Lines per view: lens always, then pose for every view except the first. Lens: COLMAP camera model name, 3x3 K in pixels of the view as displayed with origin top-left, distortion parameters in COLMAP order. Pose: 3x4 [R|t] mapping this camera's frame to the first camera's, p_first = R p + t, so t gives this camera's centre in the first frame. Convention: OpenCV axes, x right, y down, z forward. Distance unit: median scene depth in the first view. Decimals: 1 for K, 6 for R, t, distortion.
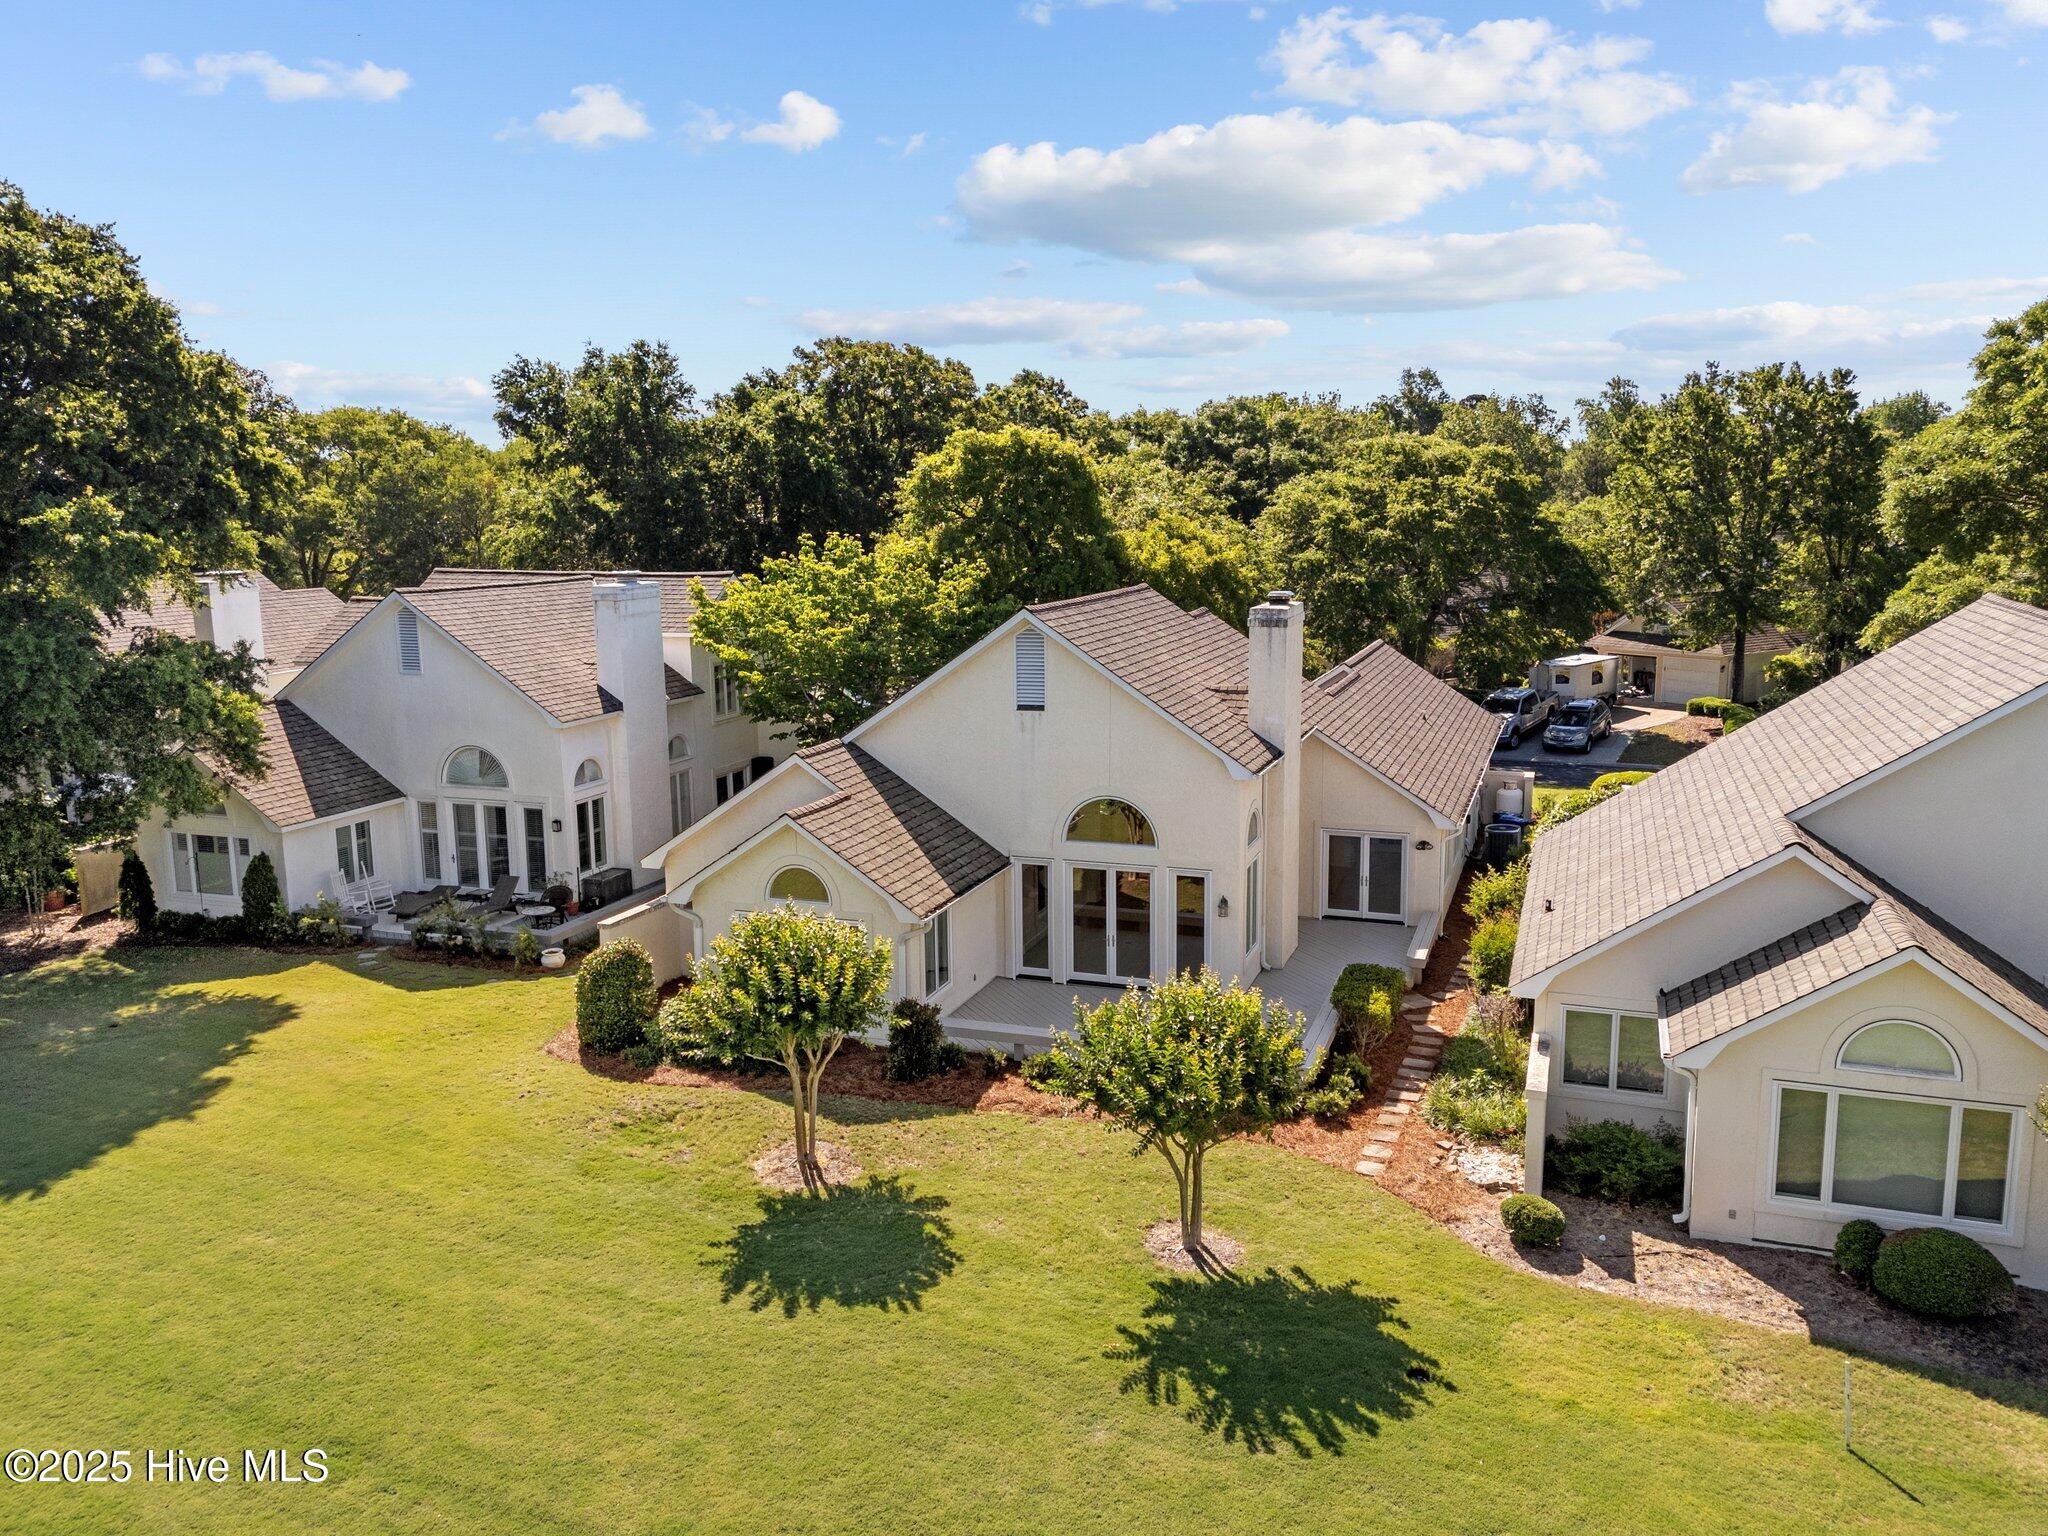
lens RADIAL K [[1508.7, 0, 1024.0], [0, 1508.7, 768.0], [0, 0, 1]] dist [0.055348, -0.043809]
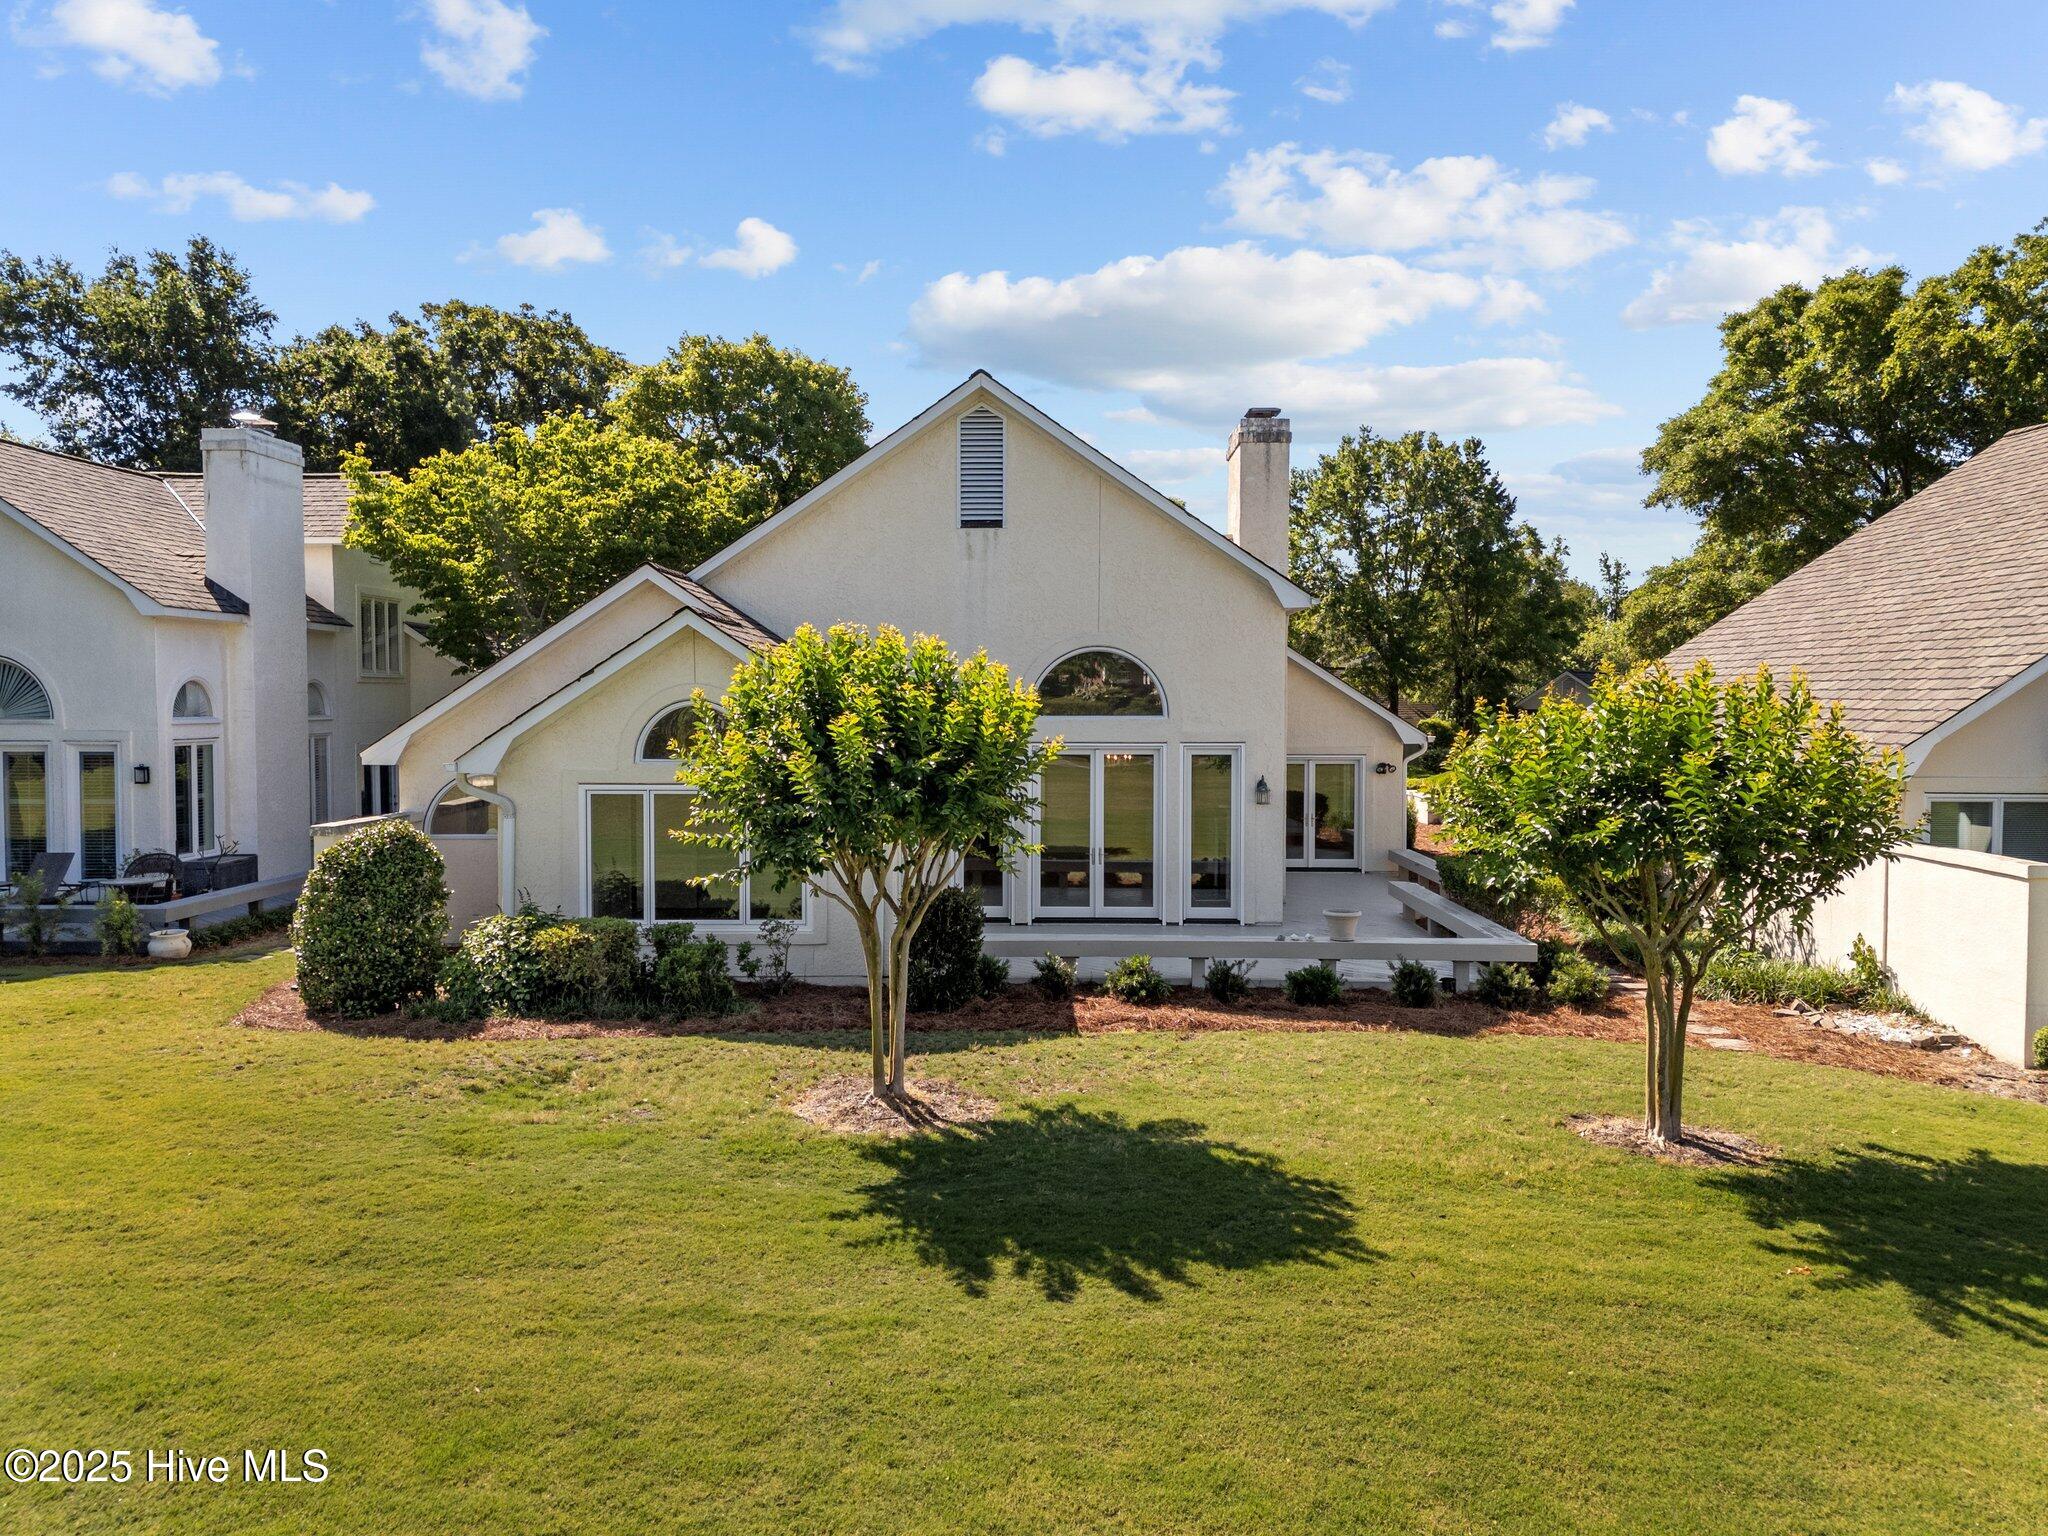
lens RADIAL K [[1508.7, 0, 1024.0], [0, 1508.7, 768.0], [0, 0, 1]] dist [0.055348, -0.043809]
pose [[0.947059, -0.003077, 0.321044, -0.159409], [0.042062, 0.992525, -0.114567, 0.121264], [-0.318292, 0.122005, 0.940109, 0.270982]]
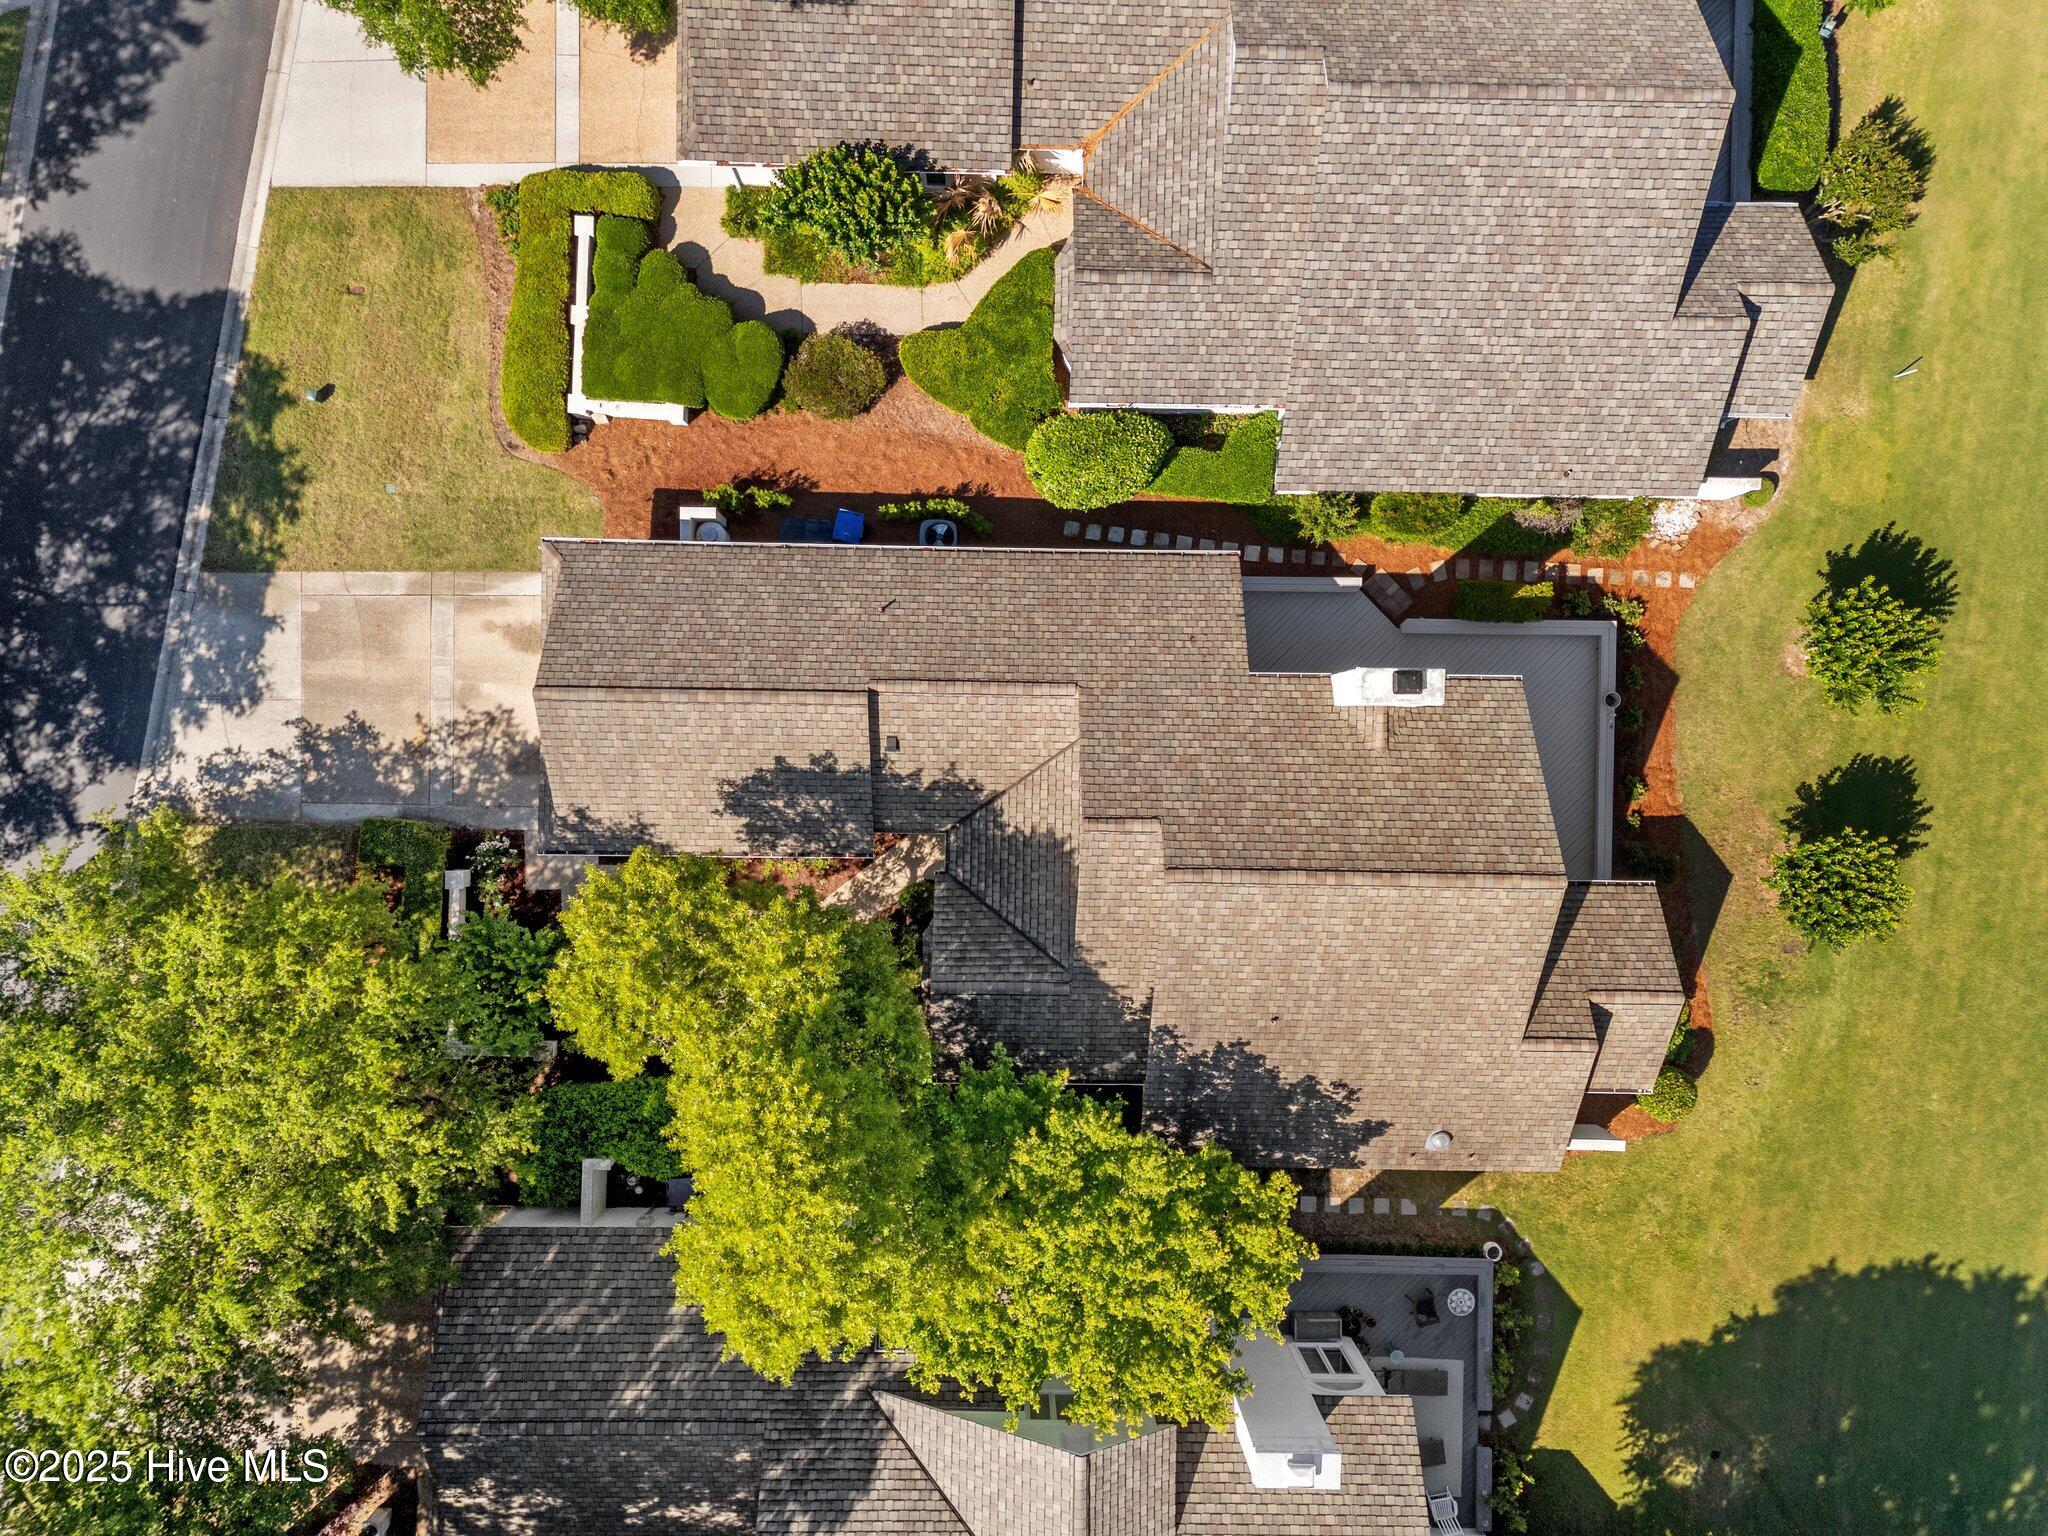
lens RADIAL K [[1508.7, 0, 1024.0], [0, 1508.7, 768.0], [0, 0, 1]] dist [0.055348, -0.043809]
pose [[-0.332222, -0.943159, -0.008907, 0.172552], [0.160616, -0.065876, 0.984816, -0.975638], [-0.929425, 0.325747, 0.173372, 0.870051]]
